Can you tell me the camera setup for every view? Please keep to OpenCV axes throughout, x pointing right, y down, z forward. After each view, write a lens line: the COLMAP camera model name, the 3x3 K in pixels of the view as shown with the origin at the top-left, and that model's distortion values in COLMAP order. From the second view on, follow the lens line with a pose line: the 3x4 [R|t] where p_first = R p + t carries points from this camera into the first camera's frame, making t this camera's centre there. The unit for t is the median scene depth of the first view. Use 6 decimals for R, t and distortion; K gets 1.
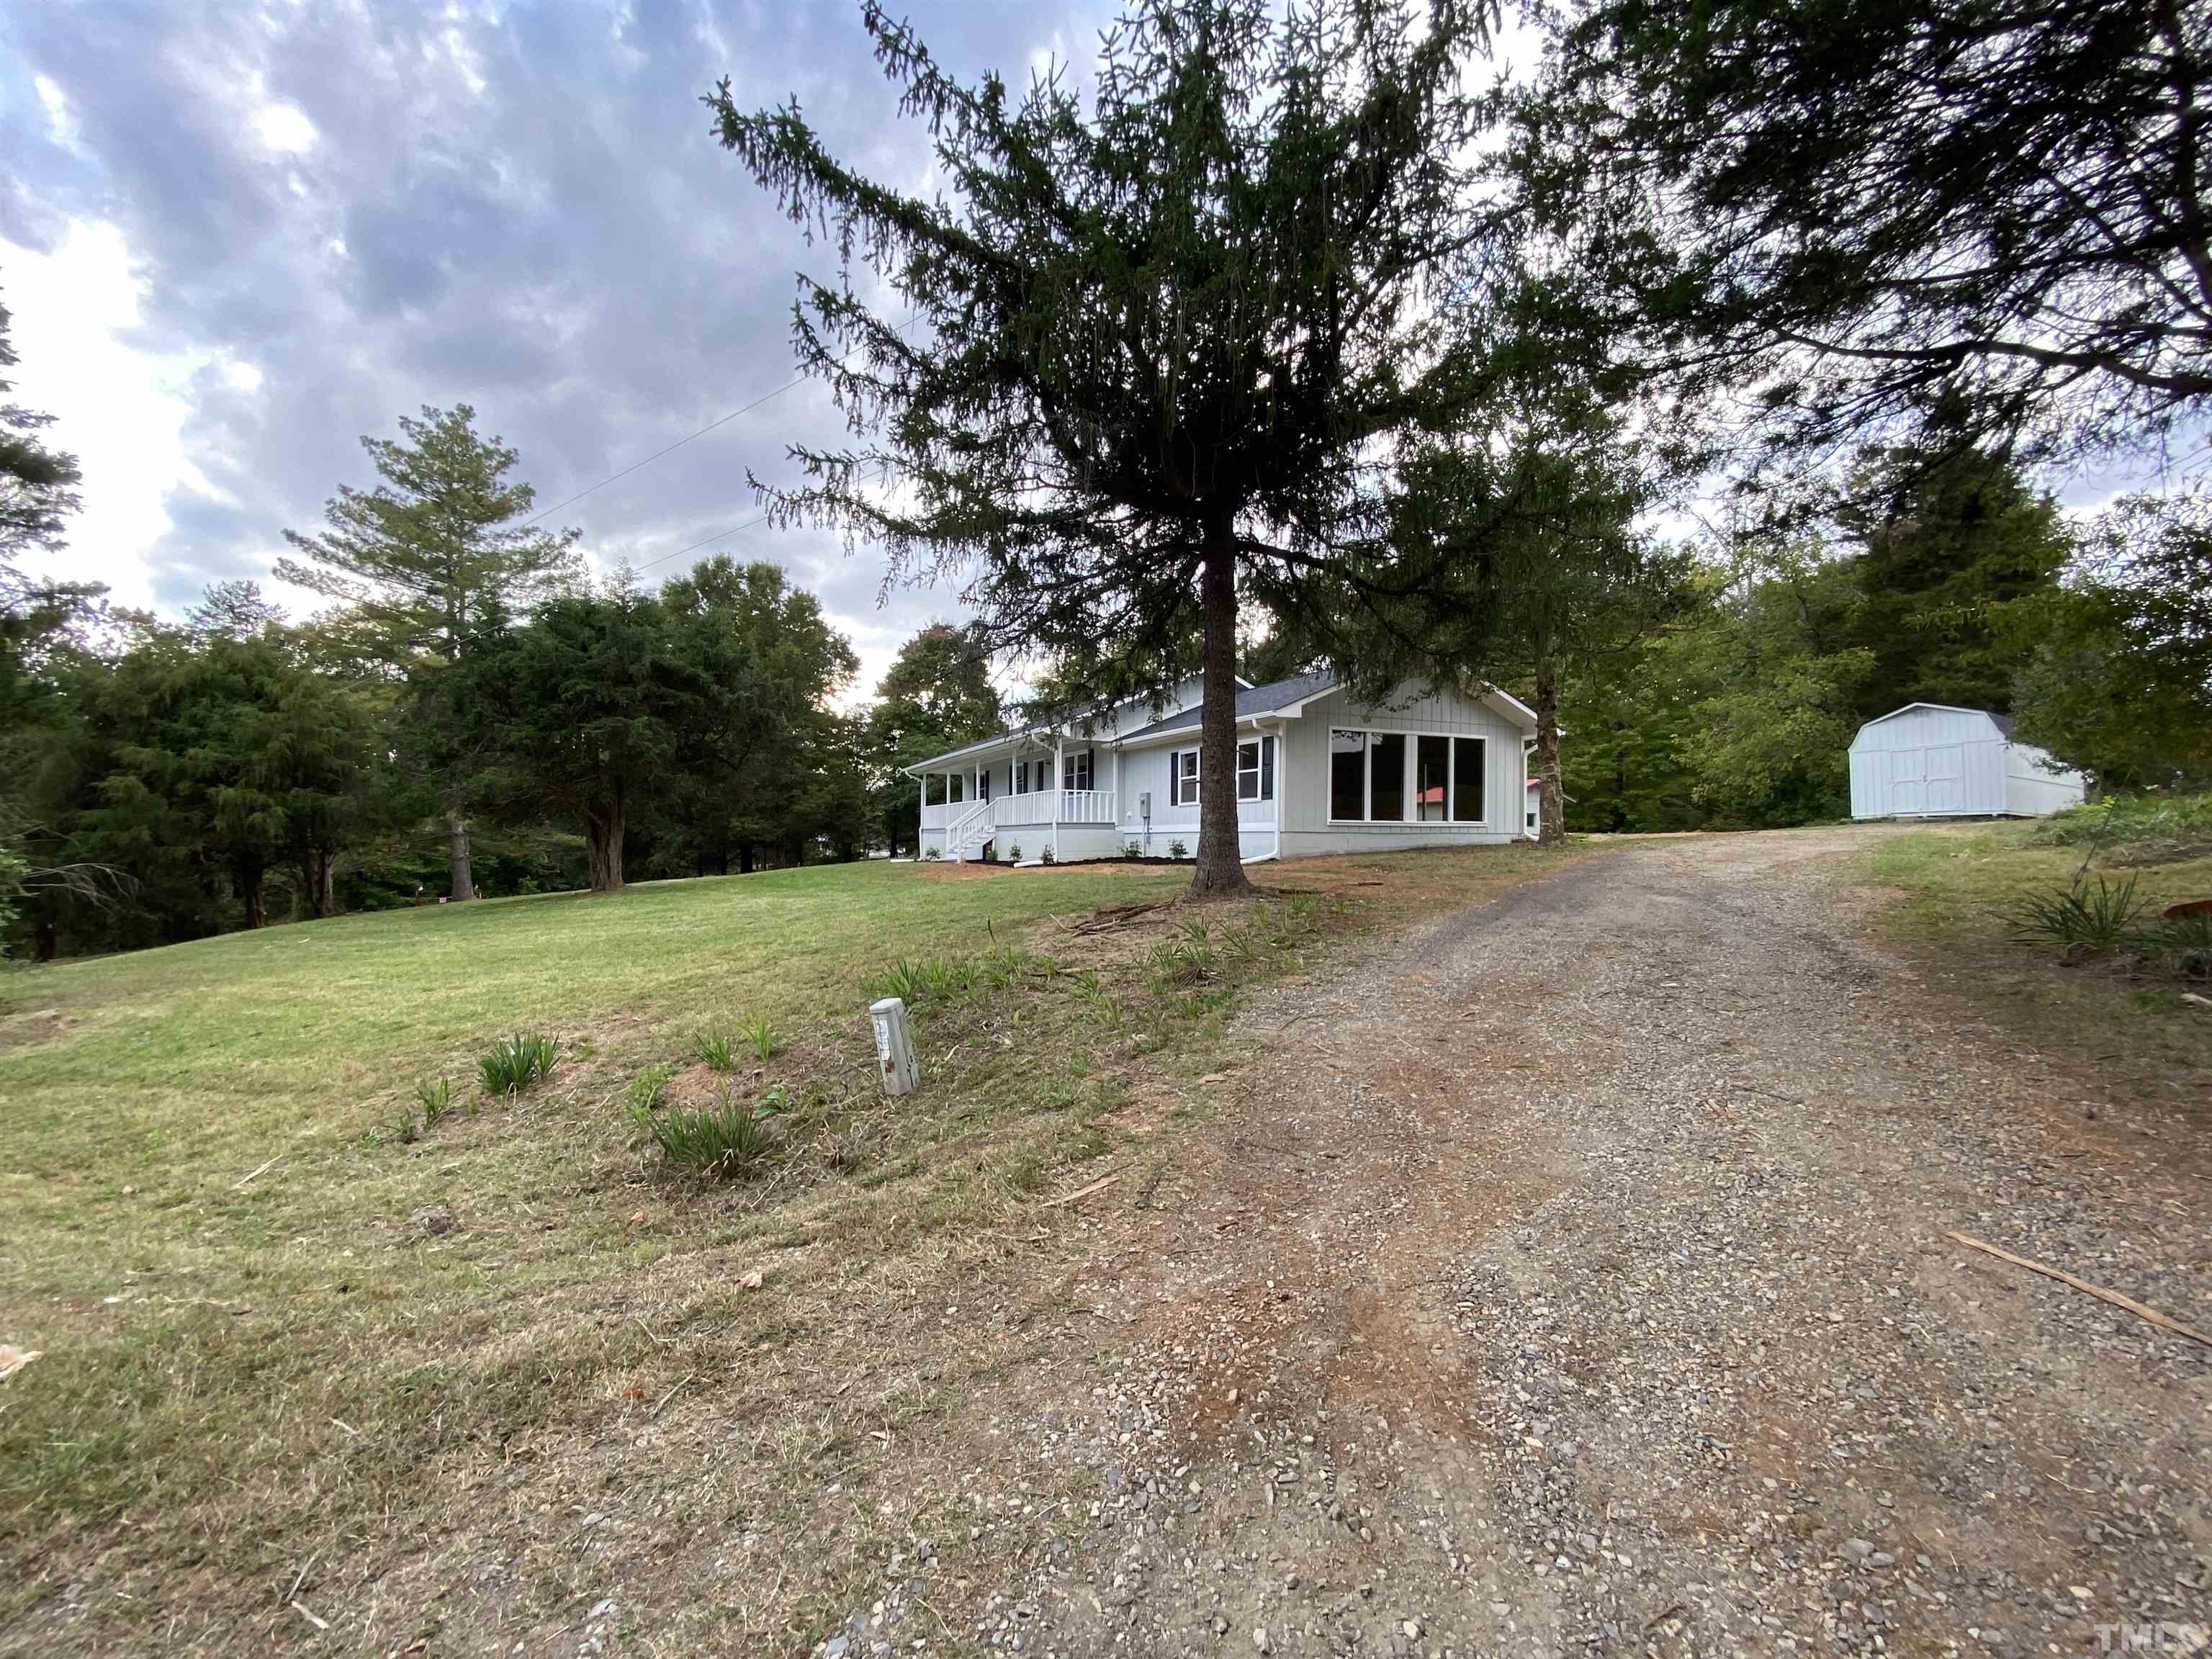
lens RADIAL K [[907.5, 0, 1135.7], [0, 907.5, 807.1], [0, 0, 1]] dist [0.007340, -0.008821]
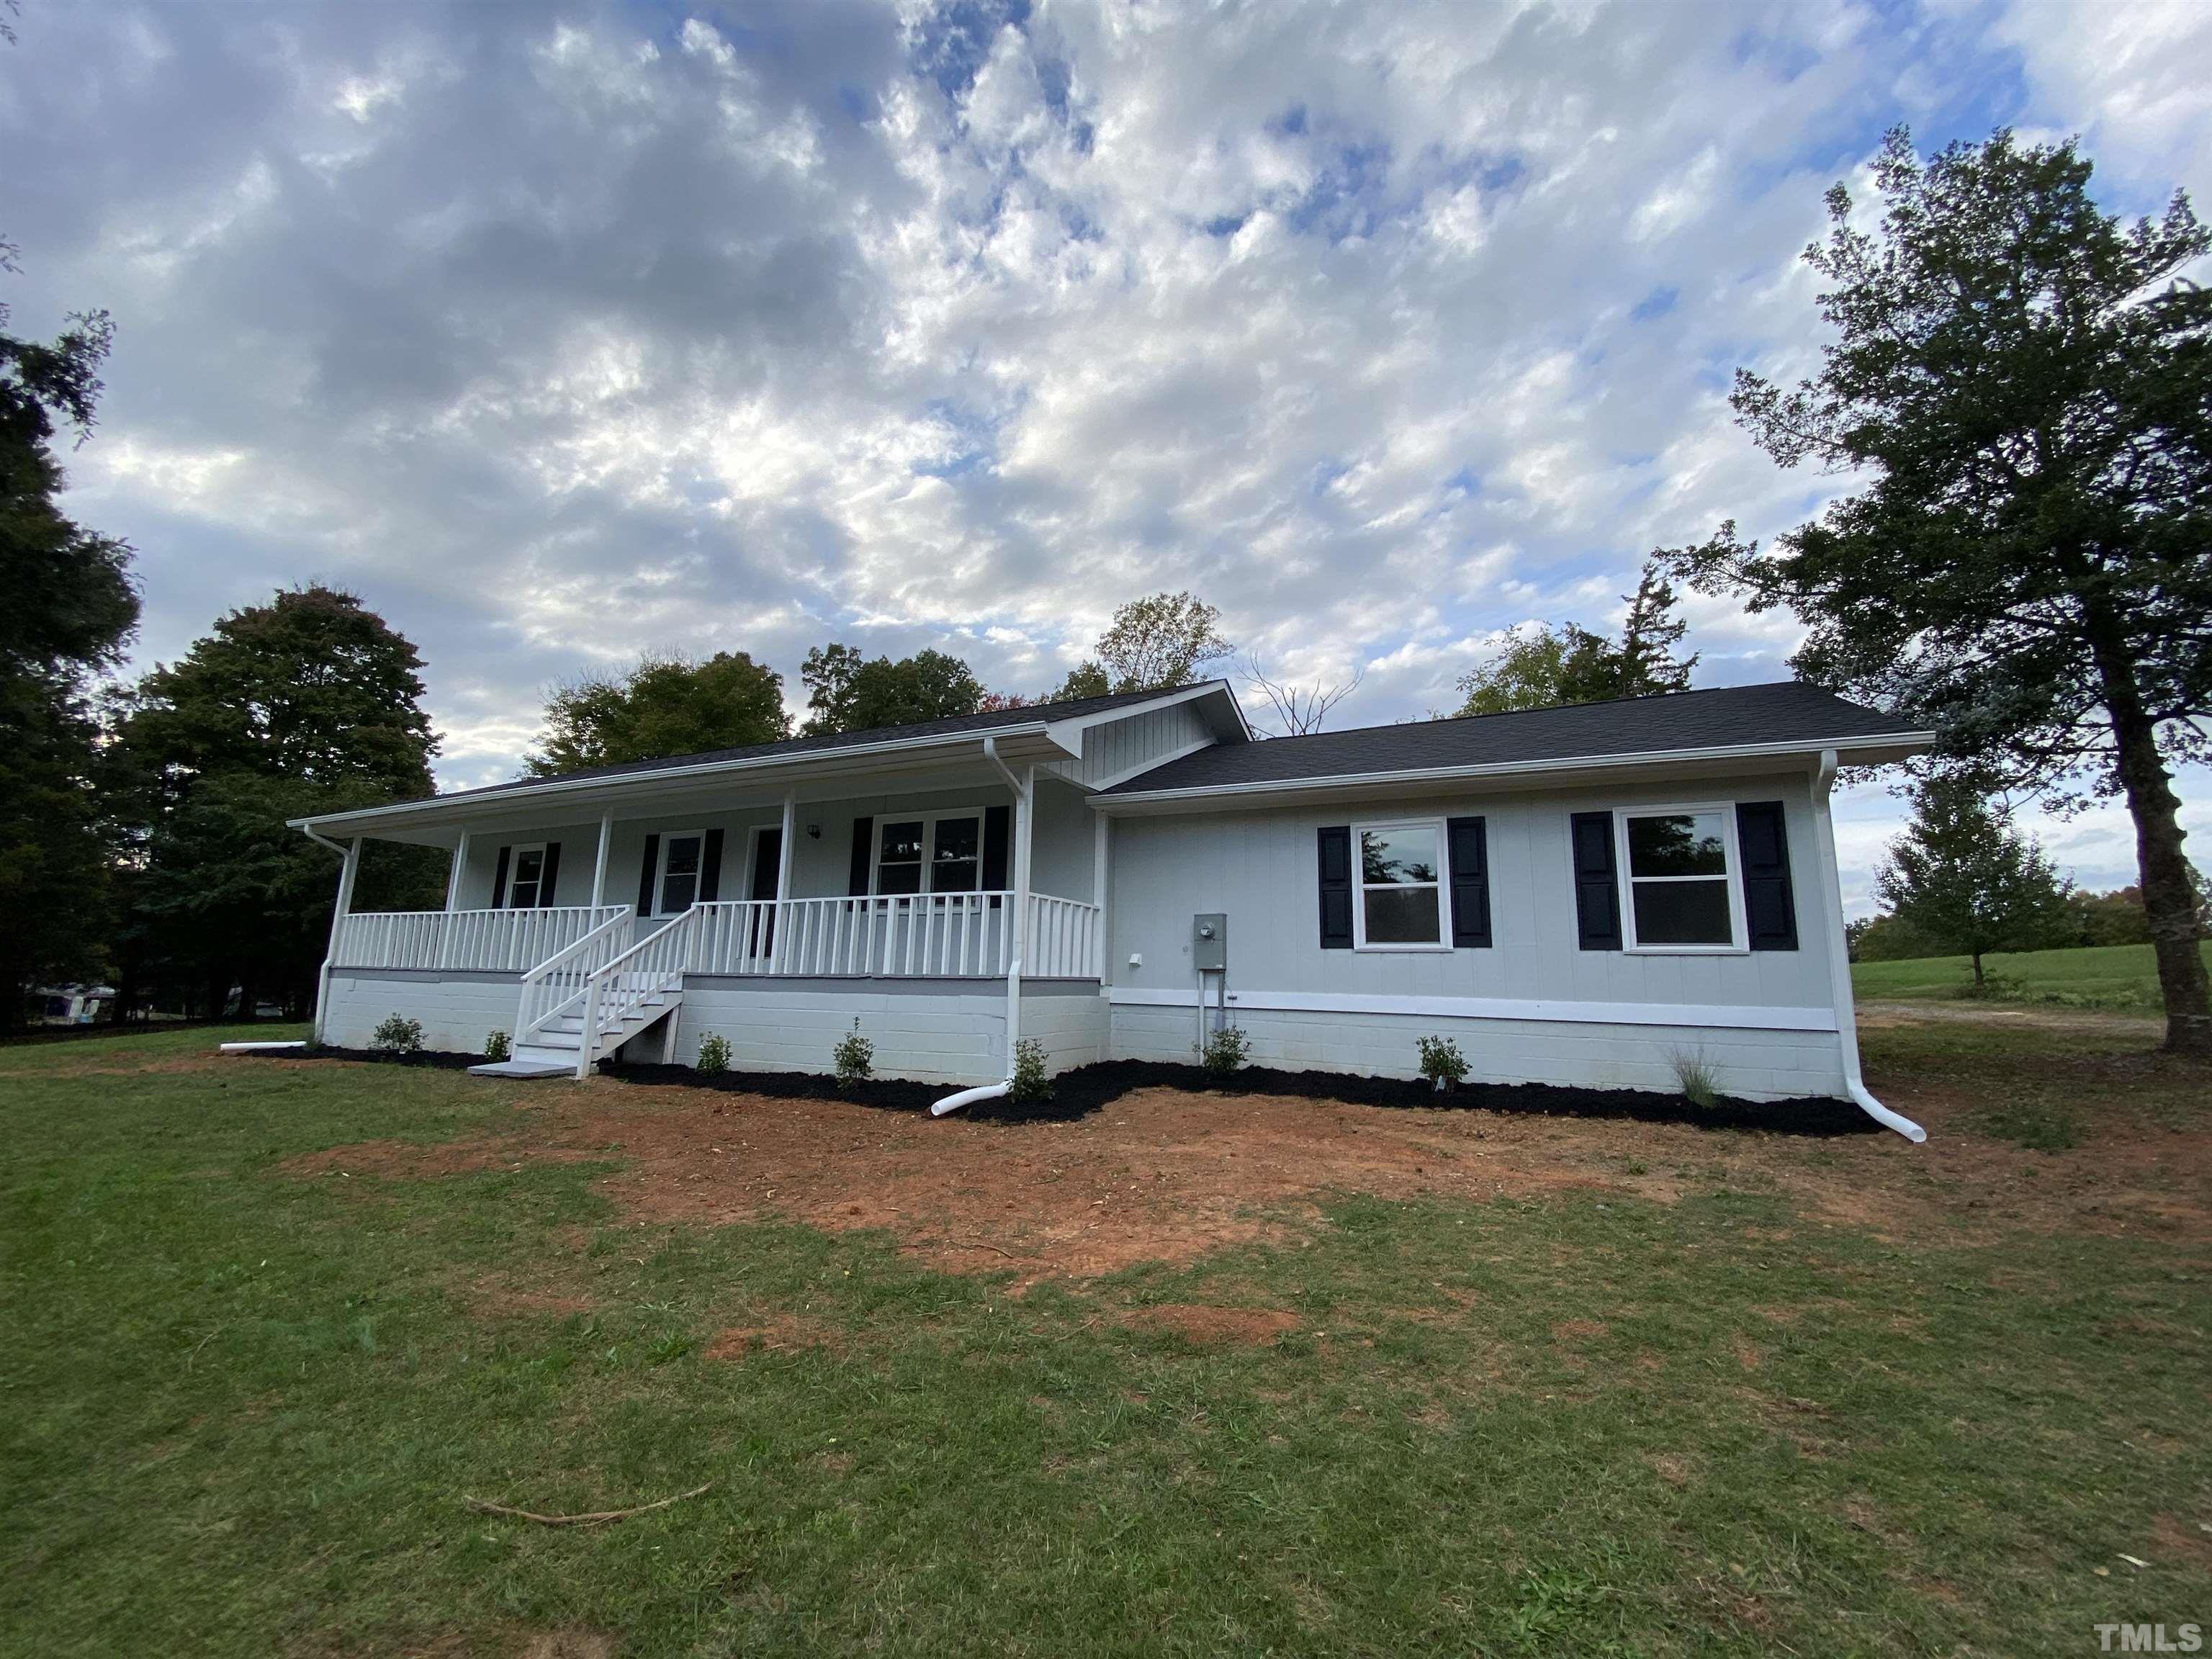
lens RADIAL K [[907.5, 0, 1099.0], [0, 907.5, 816.6], [0, 0, 1]] dist [0.007340, -0.008821]
pose [[0.823117, 0.122839, 0.554427, -0.252634], [-0.043795, 0.987147, -0.153695, 0.006717], [-0.566181, 0.102228, 0.817917, 0.608866]]
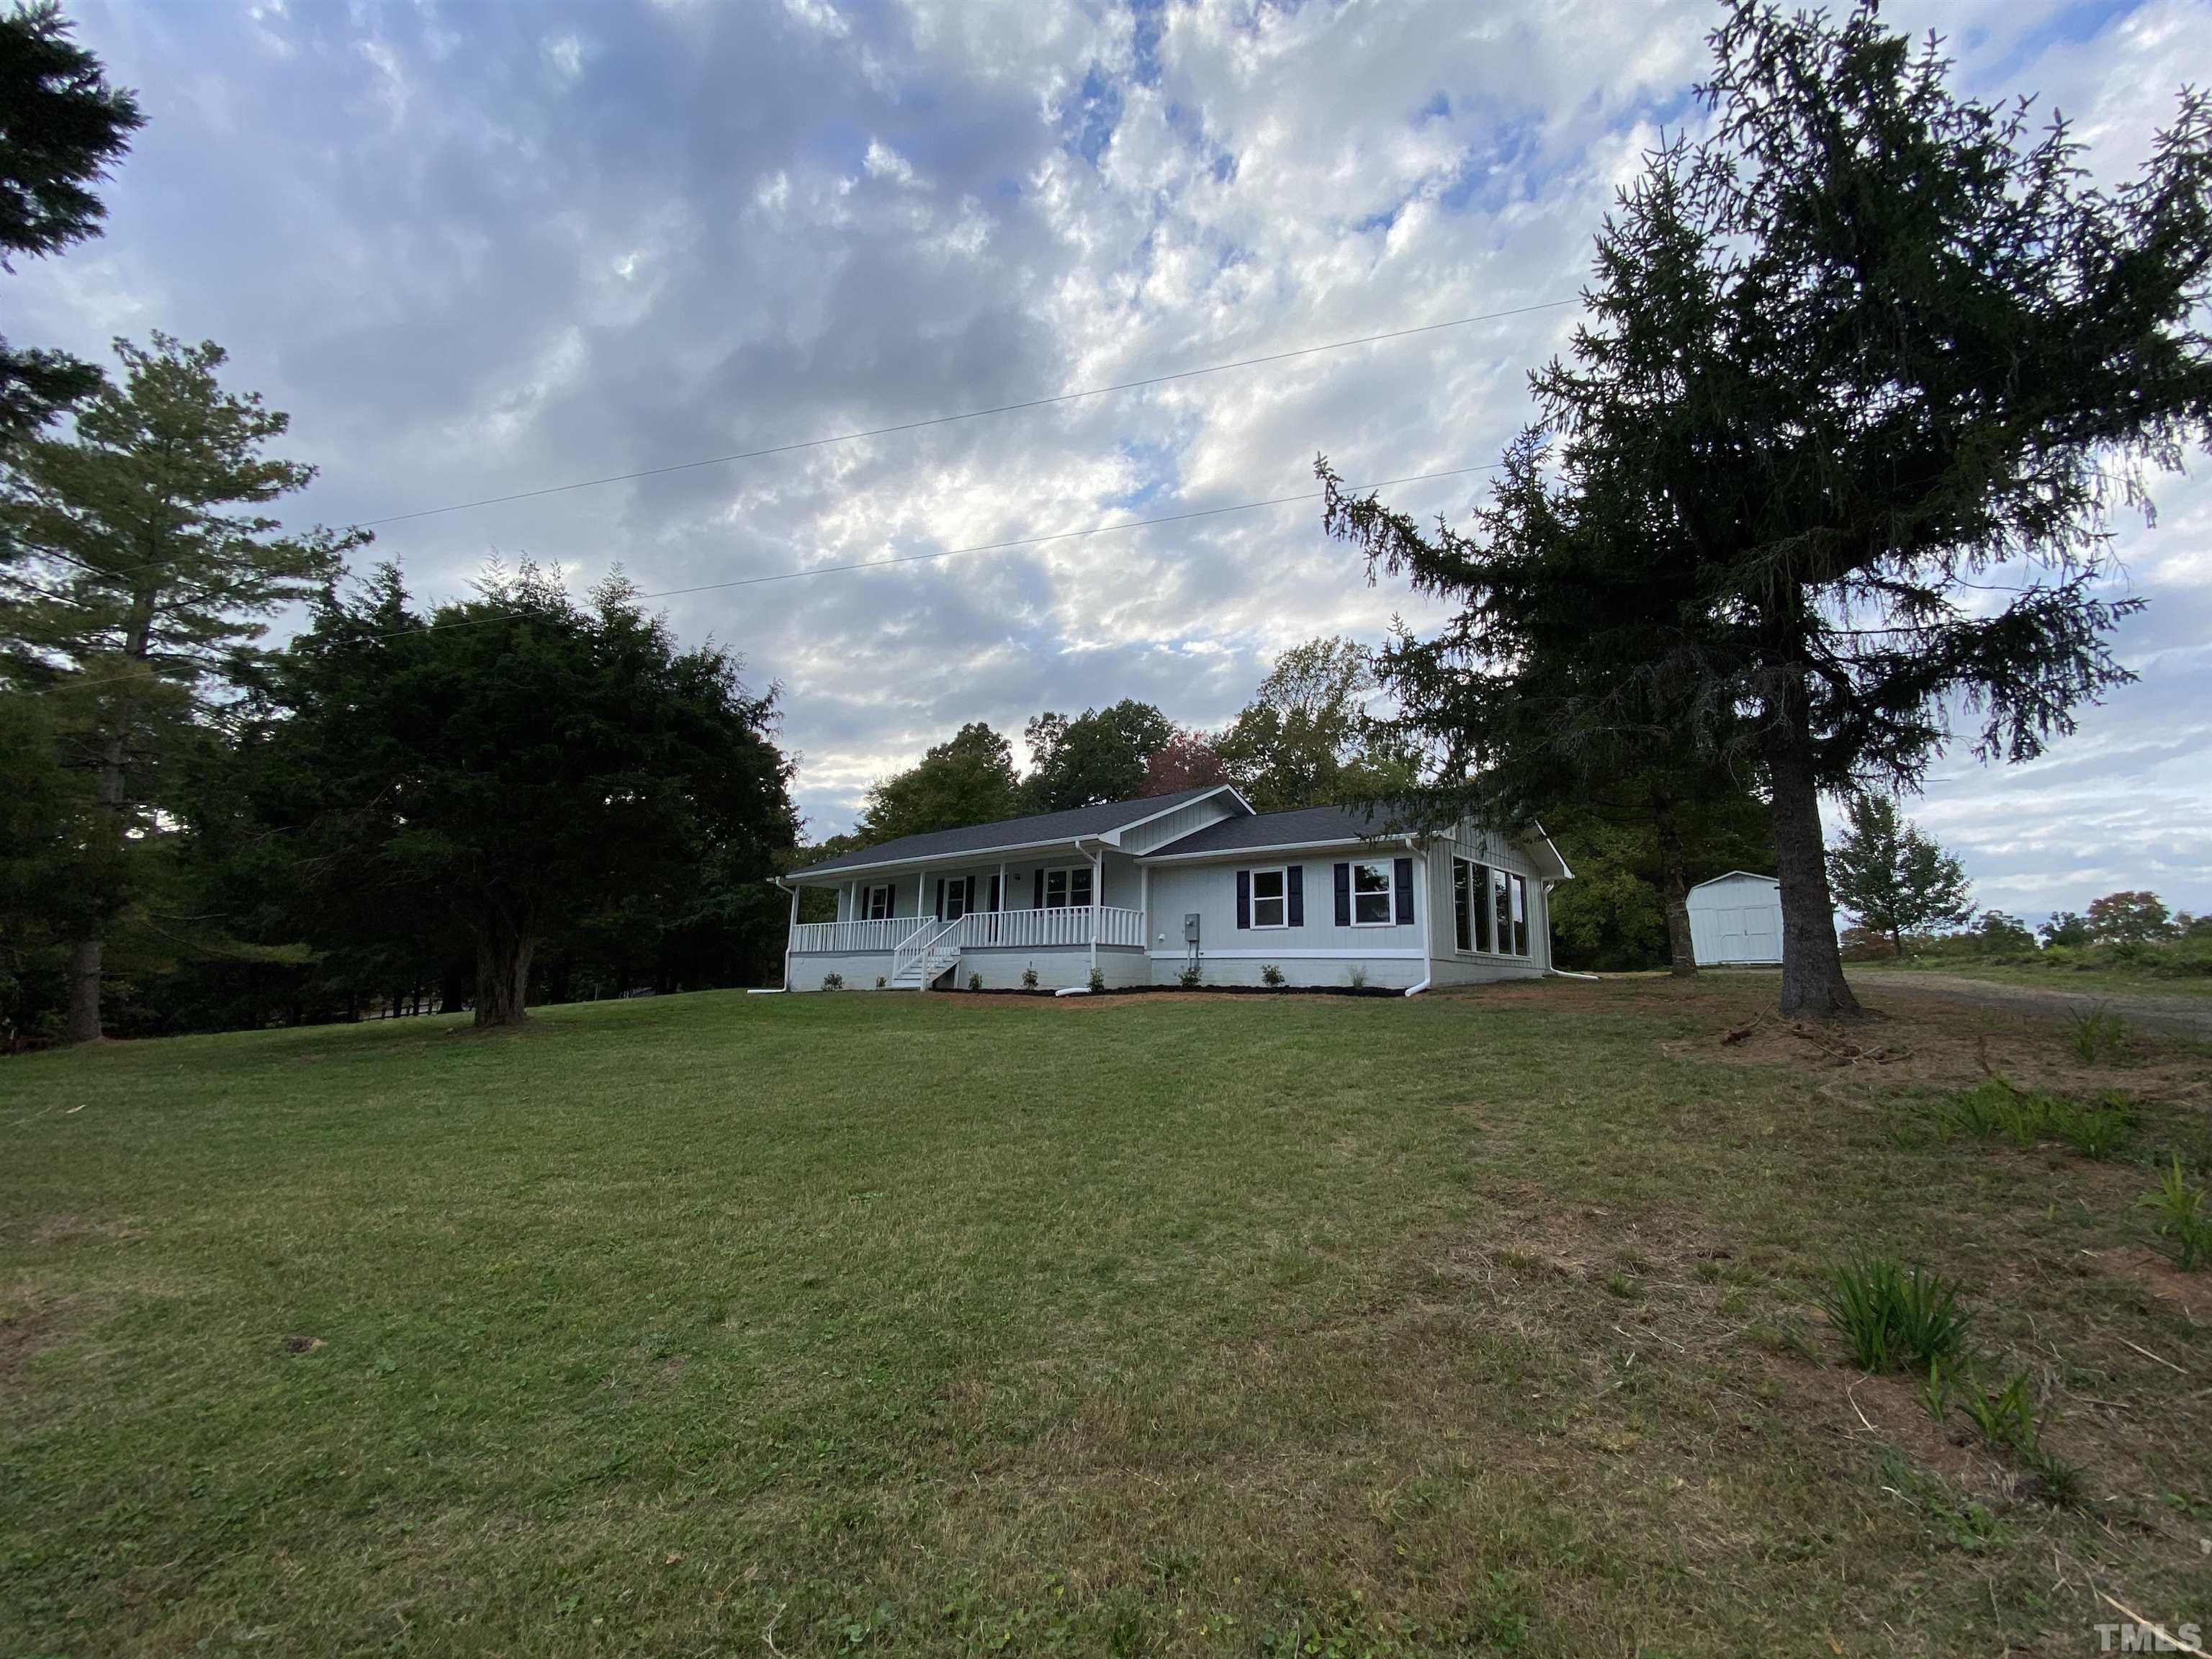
lens RADIAL K [[907.5, 0, 1103.5], [0, 907.5, 832.3], [0, 0, 1]] dist [0.007340, -0.008821]
pose [[0.940328, 0.072923, 0.332364, -0.344203], [-0.030530, 0.990907, -0.131037, 0.022722], [-0.338897, 0.113071, 0.934004, 0.158311]]
